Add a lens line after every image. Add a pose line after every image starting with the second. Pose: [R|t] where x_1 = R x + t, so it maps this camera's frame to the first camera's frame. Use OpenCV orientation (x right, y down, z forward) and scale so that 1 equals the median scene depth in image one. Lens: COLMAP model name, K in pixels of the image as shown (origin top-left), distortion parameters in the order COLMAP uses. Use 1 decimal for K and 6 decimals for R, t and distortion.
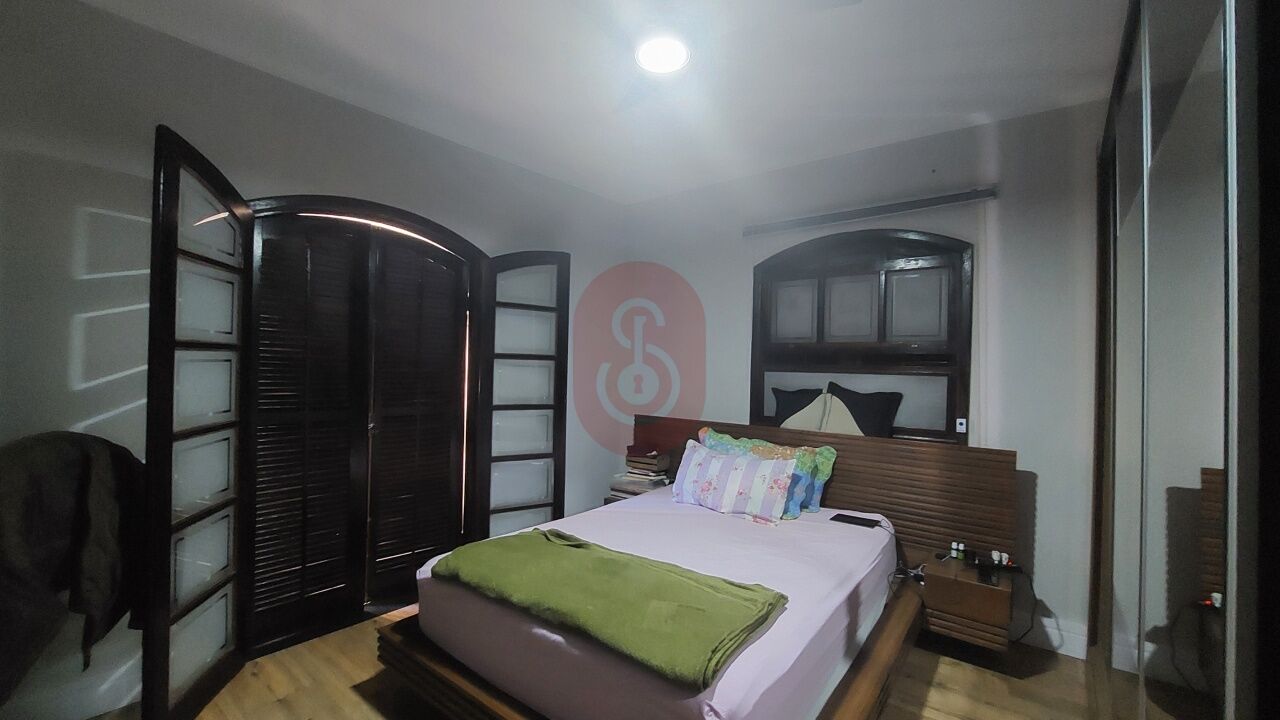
lens RADIAL K [[511.3, 0, 640.0], [0, 511.3, 360.0], [0, 0, 1]] dist [0.000302, 0.000020]
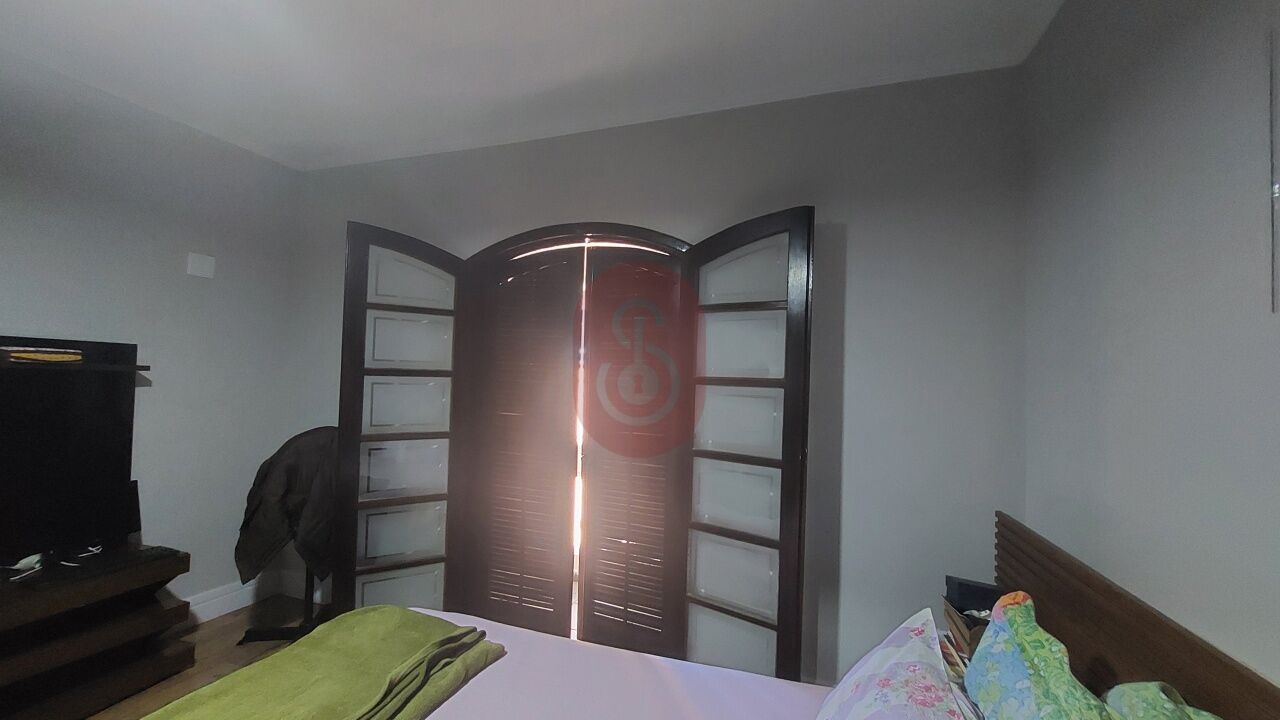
lens RADIAL K [[511.3, 0, 640.0], [0, 511.3, 360.0], [0, 0, 1]] dist [0.000302, 0.000020]
pose [[0.362585, -0.045992, -0.930815, 0.356867], [-0.005644, 0.998655, -0.051543, 0.001059], [0.931934, 0.023942, 0.361837, 0.654732]]
